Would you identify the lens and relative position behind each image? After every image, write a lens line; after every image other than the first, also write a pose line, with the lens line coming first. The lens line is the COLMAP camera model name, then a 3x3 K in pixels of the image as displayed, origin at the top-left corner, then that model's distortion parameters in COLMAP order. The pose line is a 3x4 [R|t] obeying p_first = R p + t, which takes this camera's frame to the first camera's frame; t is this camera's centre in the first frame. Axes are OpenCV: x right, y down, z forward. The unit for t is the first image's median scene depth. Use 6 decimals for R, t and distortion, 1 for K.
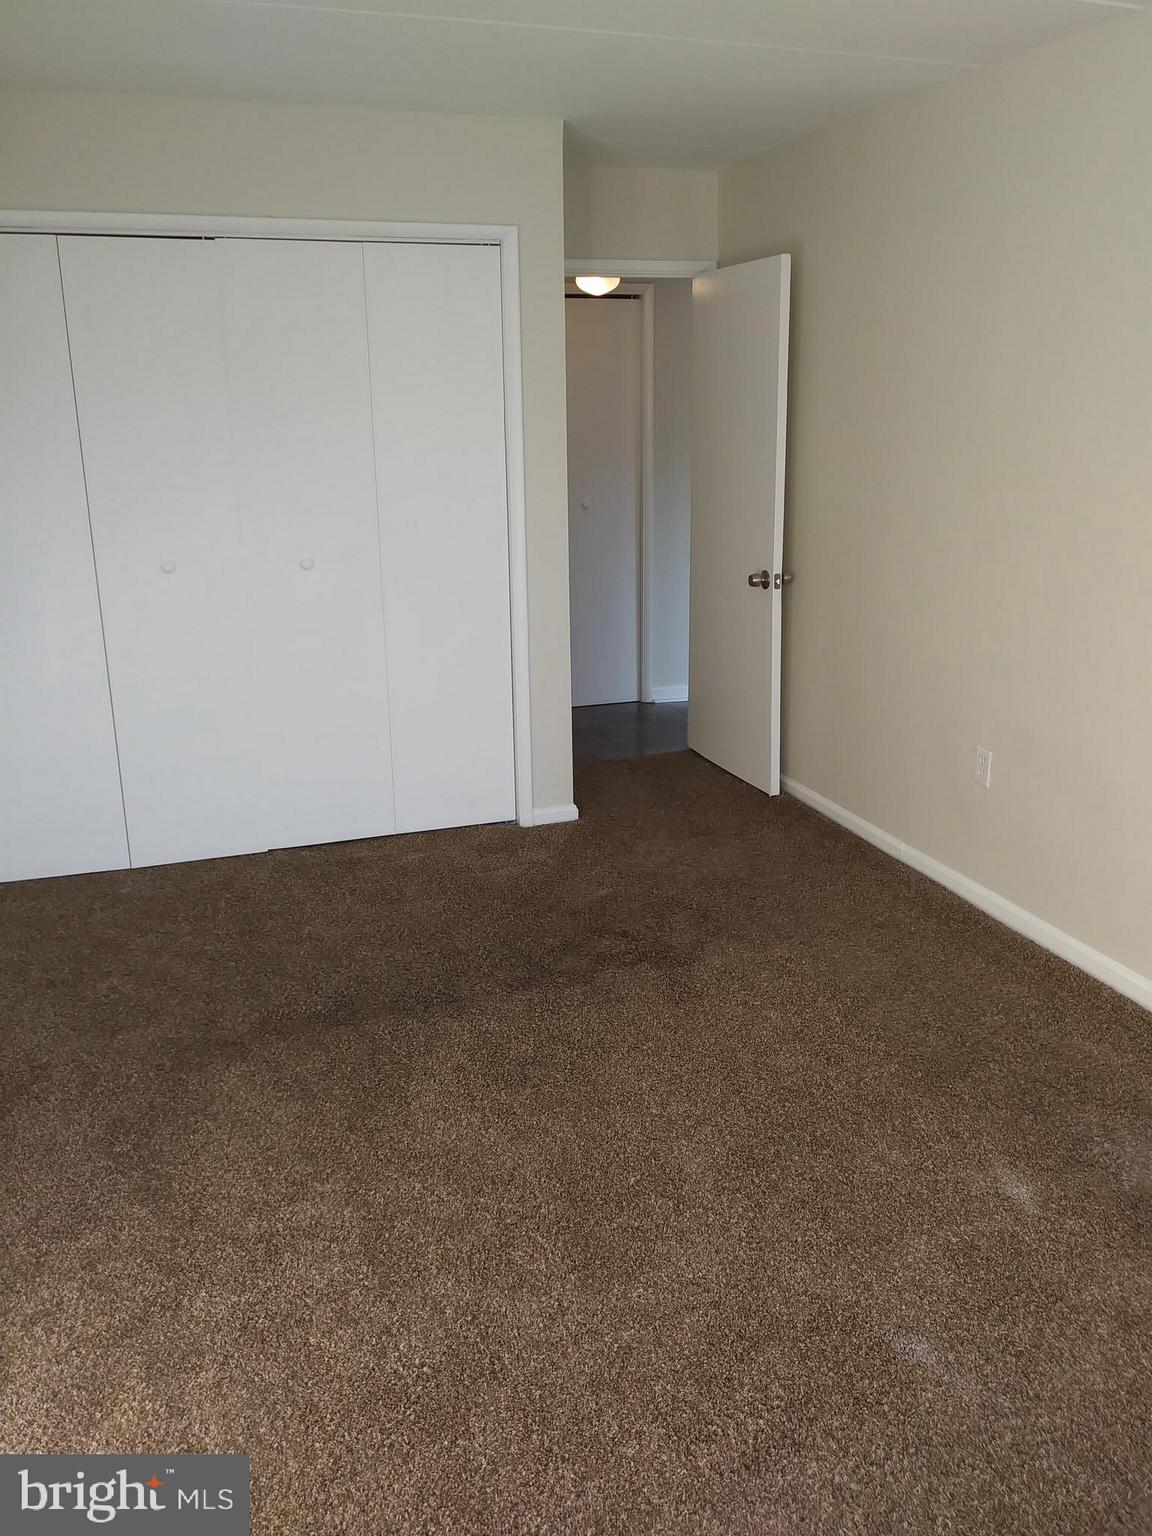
lens RADIAL K [[1246.7, 0, 579.1], [0, 1246.7, 762.4], [0, 0, 1]] dist [0.013038, -0.012981]
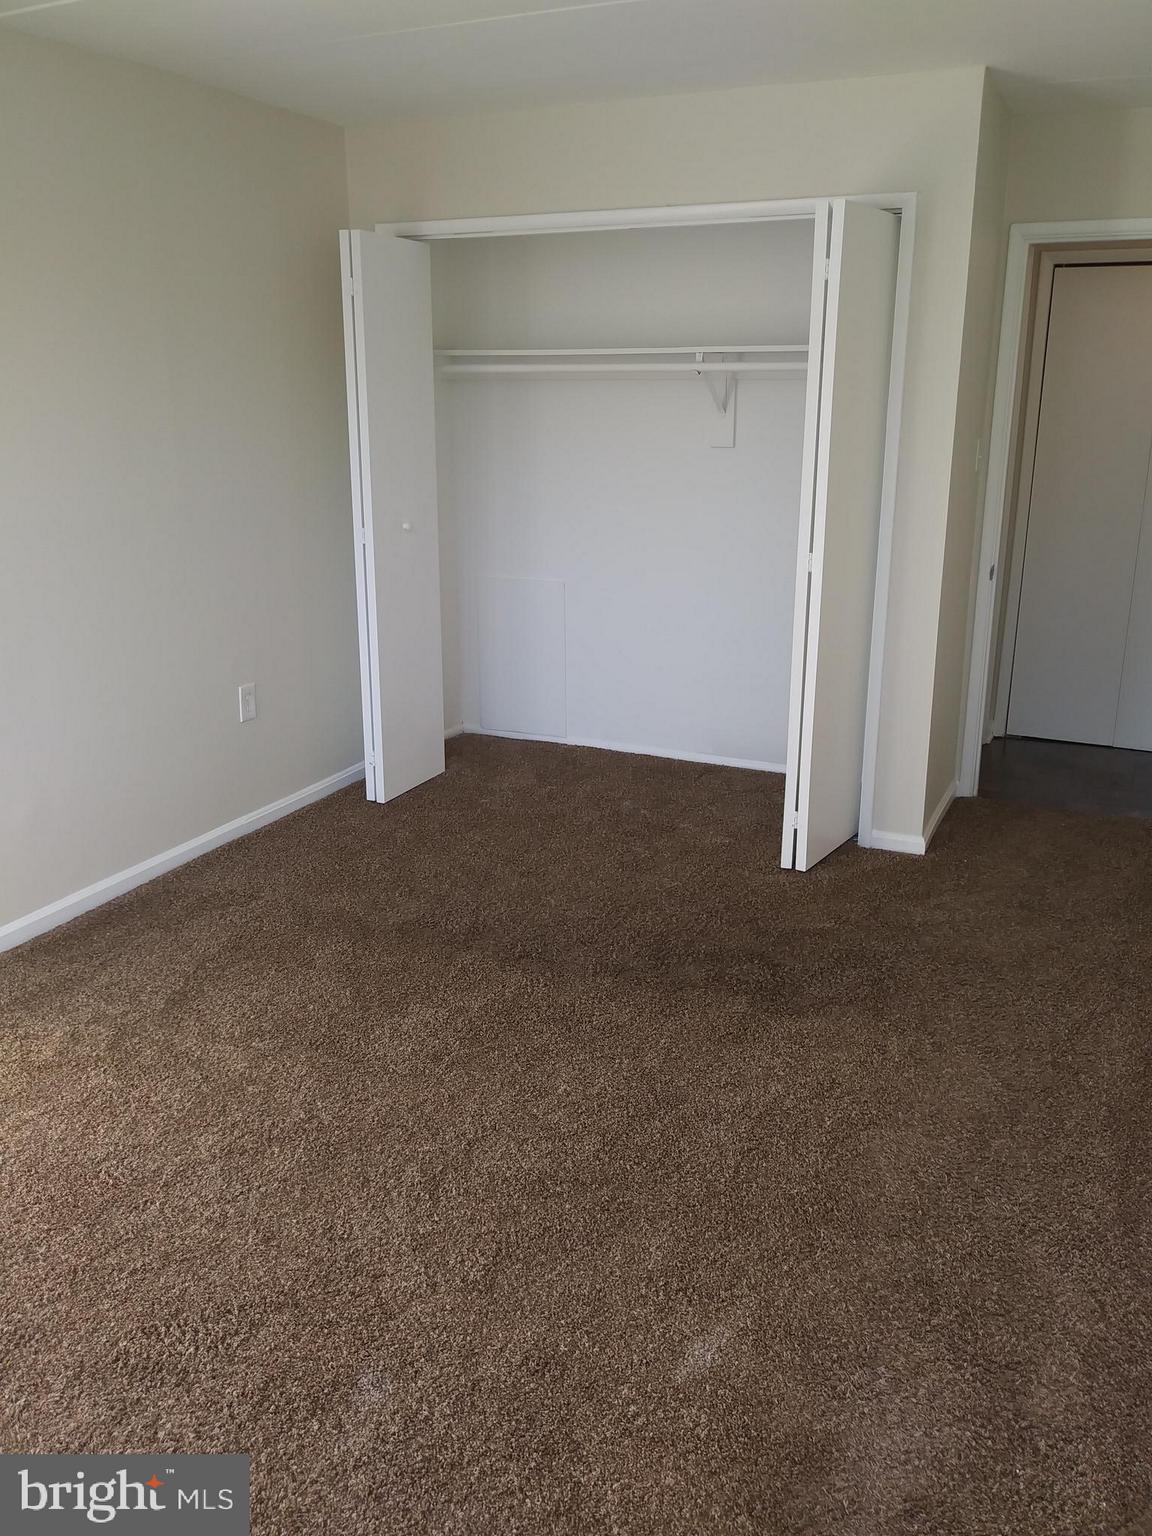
lens RADIAL K [[1246.7, 0, 579.1], [0, 1246.7, 762.4], [0, 0, 1]] dist [0.013038, -0.012981]
pose [[0.719106, 0.216500, -0.660313, 0.531205], [-0.209435, 0.973567, 0.091126, -0.065558], [0.662588, 0.072763, 0.745441, 0.216680]]
